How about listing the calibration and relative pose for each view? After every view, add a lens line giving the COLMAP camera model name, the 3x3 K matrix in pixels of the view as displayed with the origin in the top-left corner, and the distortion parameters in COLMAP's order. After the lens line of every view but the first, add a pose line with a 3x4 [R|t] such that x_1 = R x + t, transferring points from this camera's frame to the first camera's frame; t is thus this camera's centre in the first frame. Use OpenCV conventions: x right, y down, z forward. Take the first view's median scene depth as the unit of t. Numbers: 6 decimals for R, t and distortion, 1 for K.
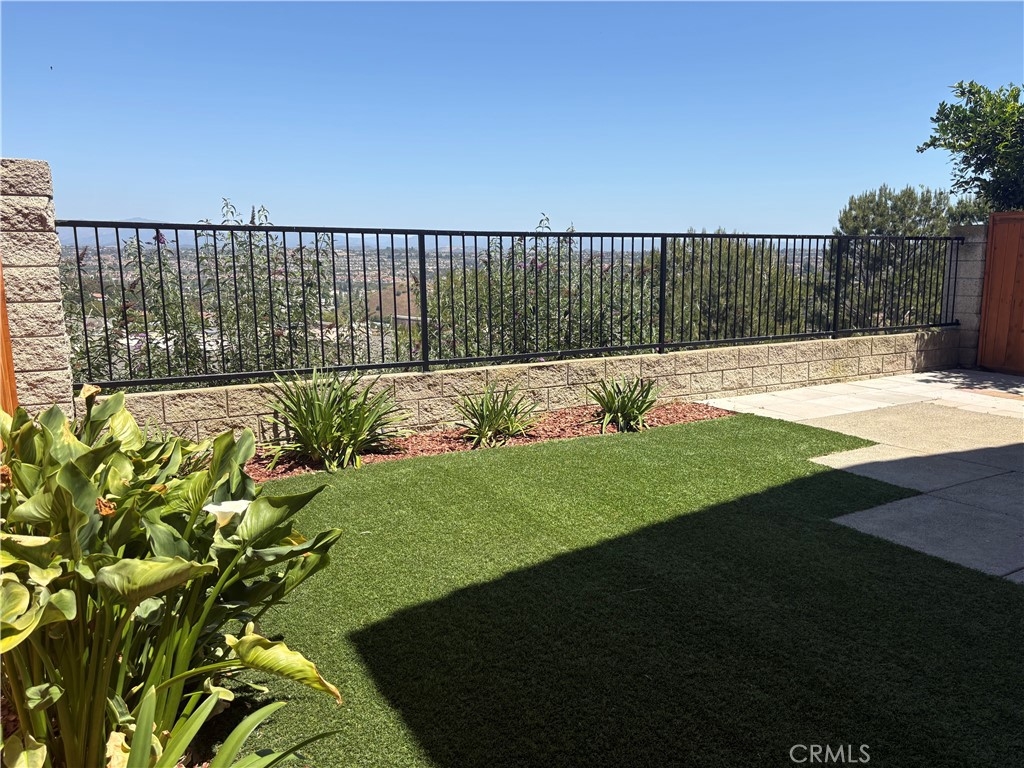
lens RADIAL K [[784.5, 0, 512.0], [0, 784.5, 384.0], [0, 0, 1]] dist [0.048549, -0.068426]
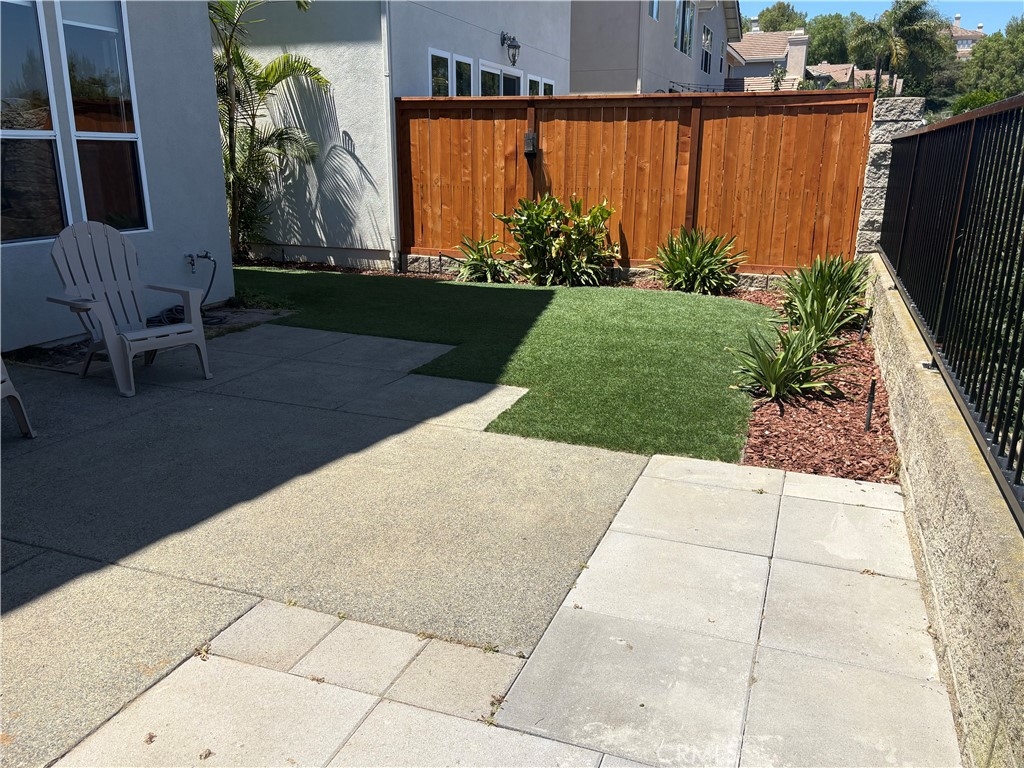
lens RADIAL K [[814.7, 0, 515.6], [0, 814.7, 388.9], [0, 0, 1]] dist [0.037249, -0.005041]
pose [[-0.771875, 0.177076, -0.610617, 1.078743], [-0.095494, 0.917244, 0.386709, -0.306084], [0.628562, 0.356802, -0.691088, 1.838644]]
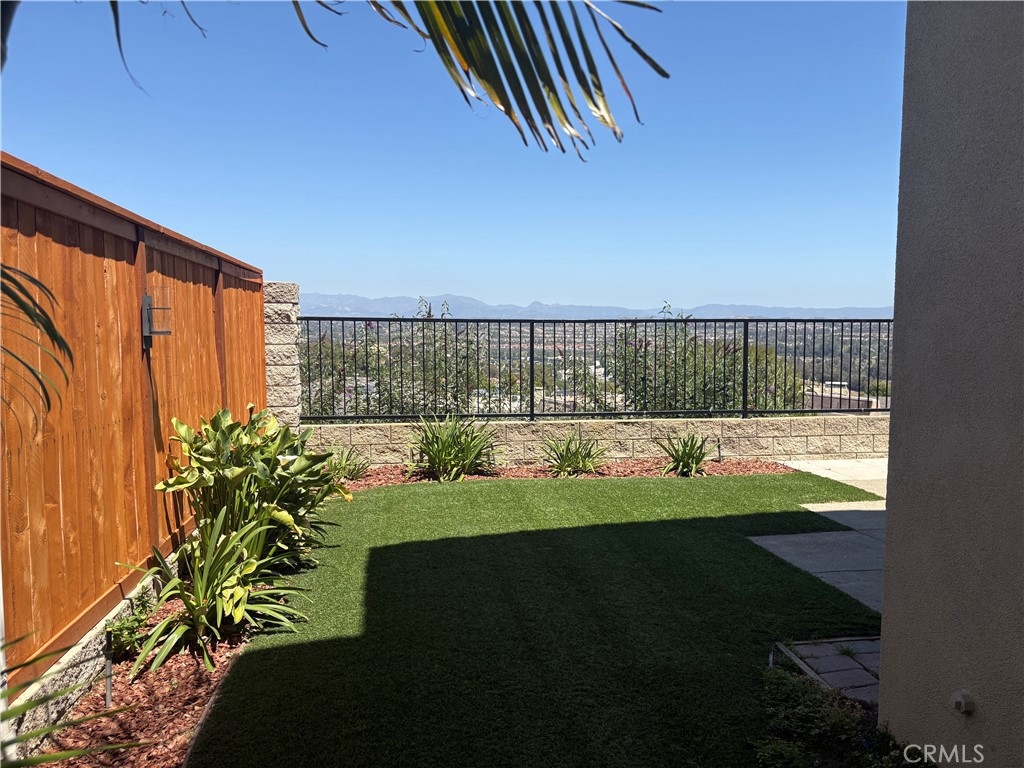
lens RADIAL K [[784.5, 0, 512.0], [0, 784.5, 384.0], [0, 0, 1]] dist [0.048549, -0.068426]
pose [[0.937408, 0.028998, -0.347025, 0.417785], [-0.059121, 0.995313, -0.076534, 0.032812], [0.343179, 0.092260, 0.934728, -0.372122]]
